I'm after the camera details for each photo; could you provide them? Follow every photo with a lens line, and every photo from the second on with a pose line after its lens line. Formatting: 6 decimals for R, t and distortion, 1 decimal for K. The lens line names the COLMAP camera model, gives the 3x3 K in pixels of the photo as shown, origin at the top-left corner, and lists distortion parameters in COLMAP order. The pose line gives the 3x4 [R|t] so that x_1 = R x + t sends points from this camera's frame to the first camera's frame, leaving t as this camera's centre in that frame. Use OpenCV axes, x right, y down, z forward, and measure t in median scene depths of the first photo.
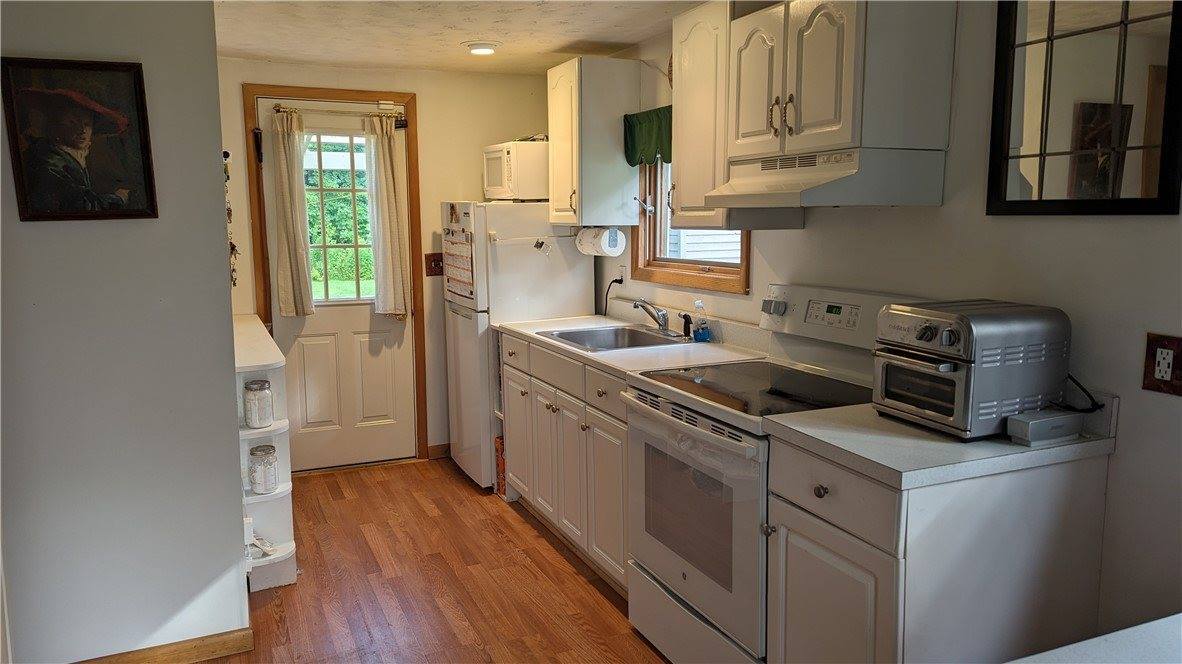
lens RADIAL K [[838.6, 0, 588.7], [0, 838.6, 332.6], [0, 0, 1]] dist [0.065855, -0.048593]
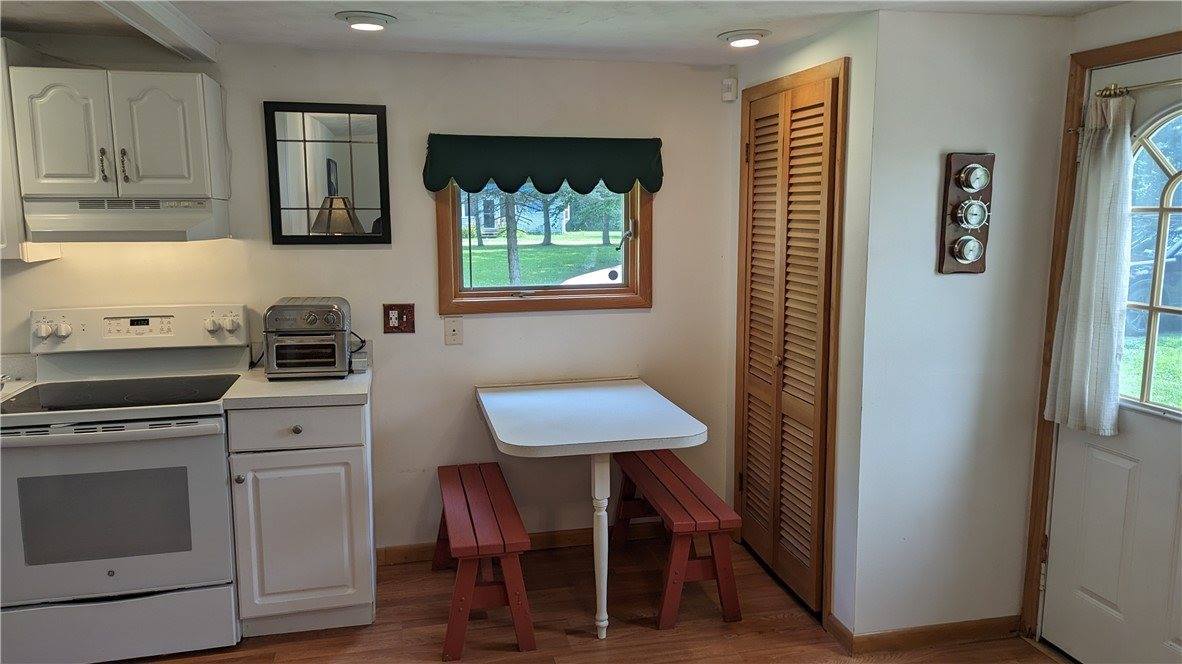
lens RADIAL K [[838.6, 0, 590.9], [0, 838.6, 327.5], [0, 0, 1]] dist [0.065855, -0.048593]
pose [[0.179965, -0.129143, 0.975159, -0.795344], [0.140561, 0.984547, 0.104446, -0.056780], [-0.973578, 0.118273, 0.195337, 0.121380]]
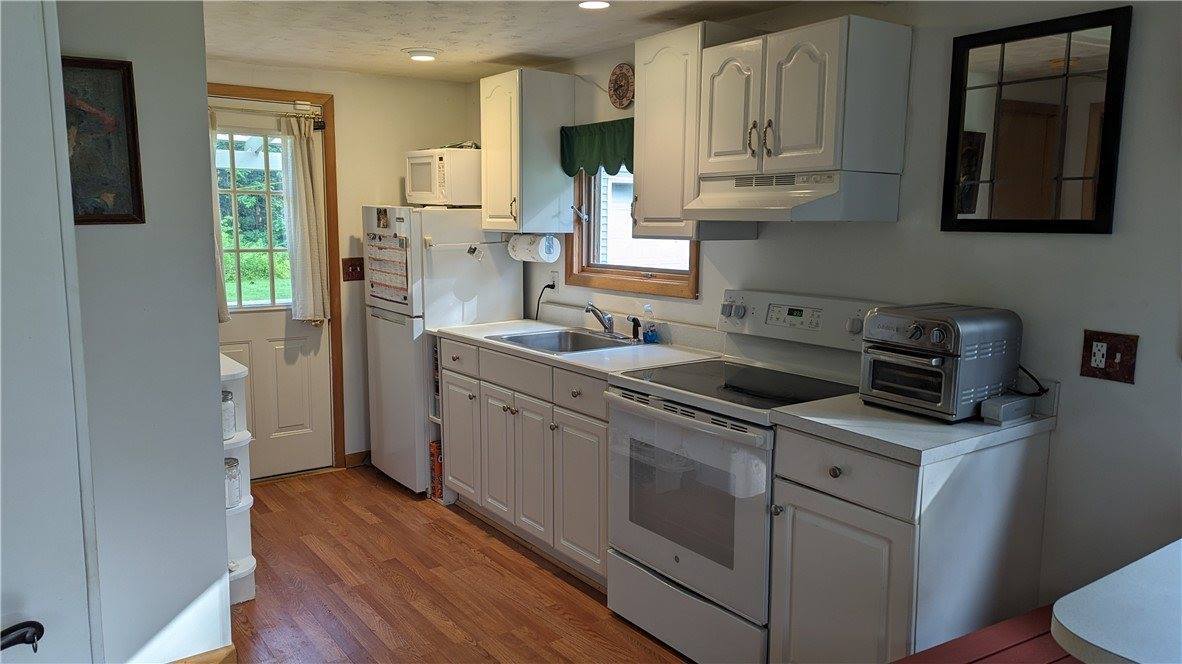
lens RADIAL K [[838.6, 0, 587.3], [0, 838.6, 337.1], [0, 0, 1]] dist [0.065855, -0.048593]
pose [[0.978259, -0.015407, 0.206816, -0.210468], [0.014861, 0.999881, 0.004196, -0.003355], [-0.206856, -0.001031, 0.978371, -0.036389]]
